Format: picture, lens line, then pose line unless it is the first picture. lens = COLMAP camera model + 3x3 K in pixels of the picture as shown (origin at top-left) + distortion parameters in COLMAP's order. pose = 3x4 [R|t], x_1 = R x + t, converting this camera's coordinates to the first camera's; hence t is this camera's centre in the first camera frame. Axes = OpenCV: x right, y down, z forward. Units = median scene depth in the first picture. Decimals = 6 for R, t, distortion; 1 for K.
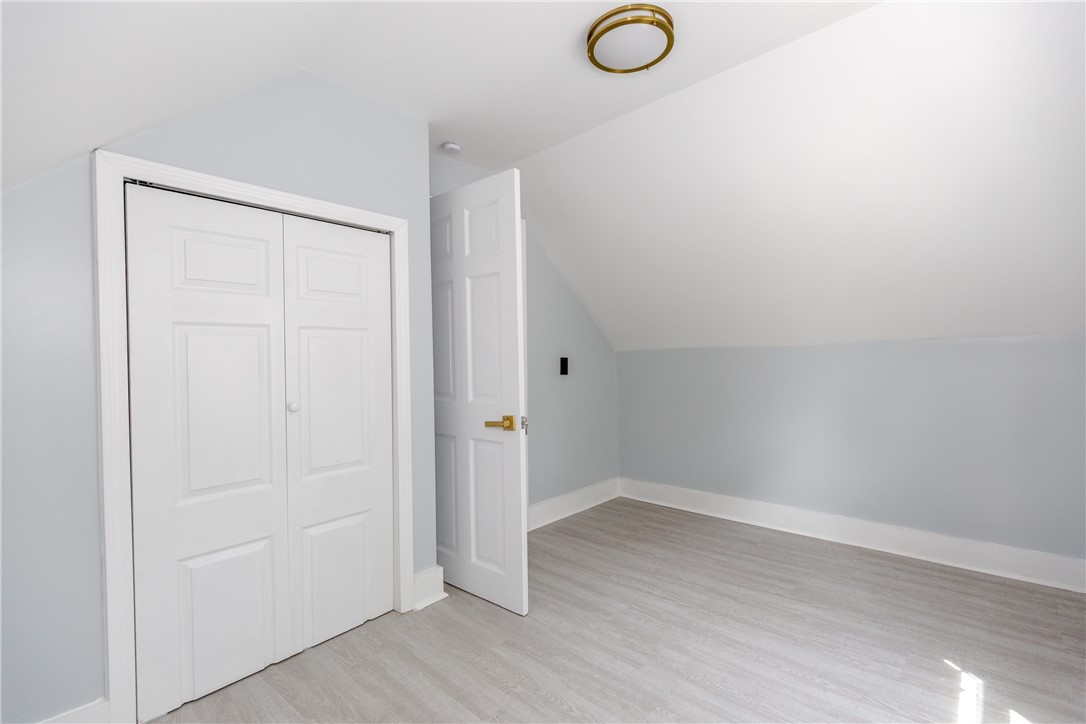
lens RADIAL K [[490.5, 0, 548.7], [0, 490.5, 364.1], [0, 0, 1]] dist [0.001589, -0.000187]
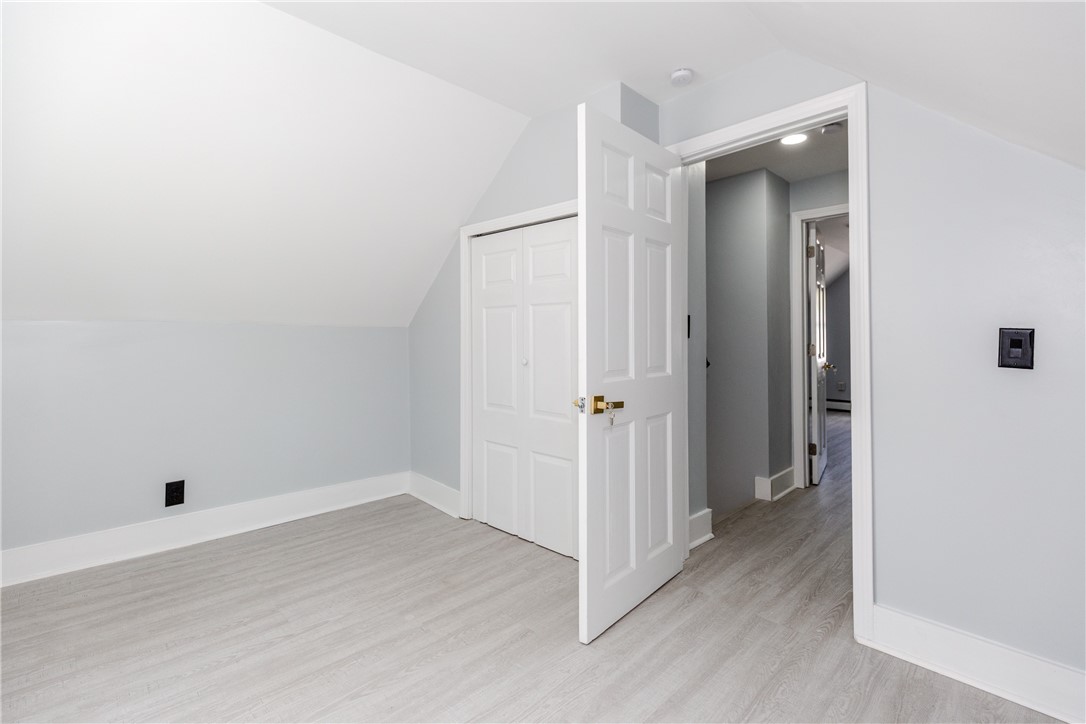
lens RADIAL K [[503.6, 0, 544.0], [0, 503.6, 325.2], [0, 0, 1]] dist [0.002608, 0.000486]
pose [[-0.053502, -0.002568, -0.998564, 0.990788], [-0.010905, 0.999939, -0.001988, -0.018352], [0.998508, 0.010783, -0.053526, 1.215158]]
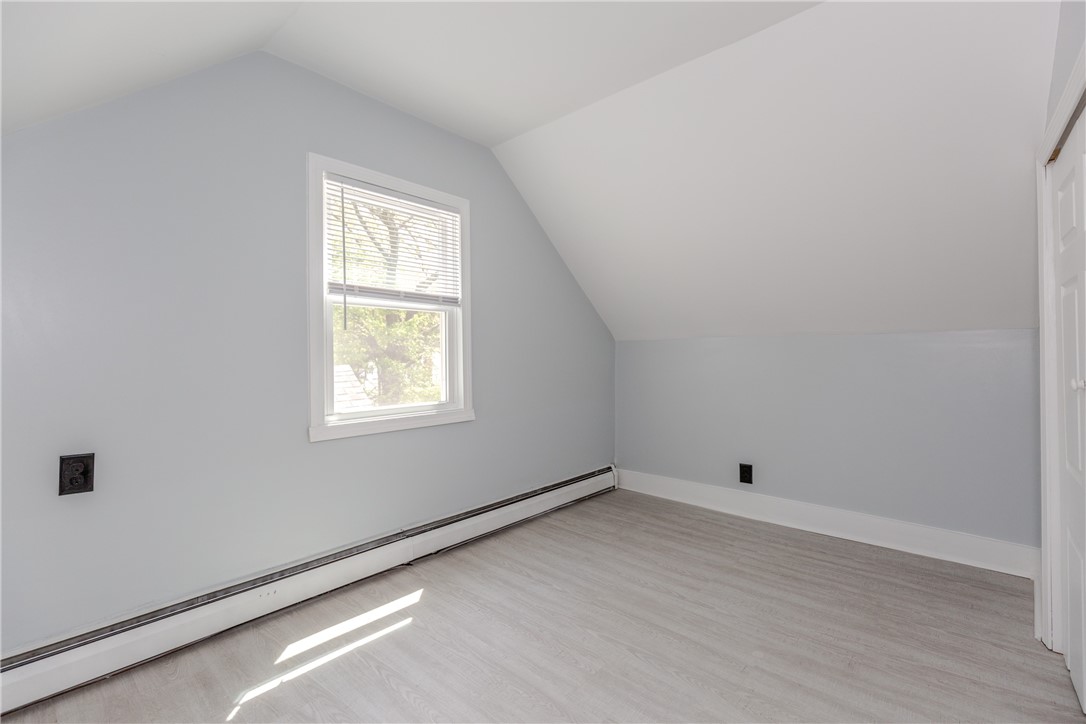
lens RADIAL K [[481.1, 0, 543.2], [0, 481.1, 363.9], [0, 0, 1]] dist [0.002241, -0.000227]
pose [[-0.999574, 0.028573, -0.005970, 0.287448], [0.028399, 0.999219, 0.027476, 0.015254], [0.006750, 0.027294, -0.999605, 1.819898]]
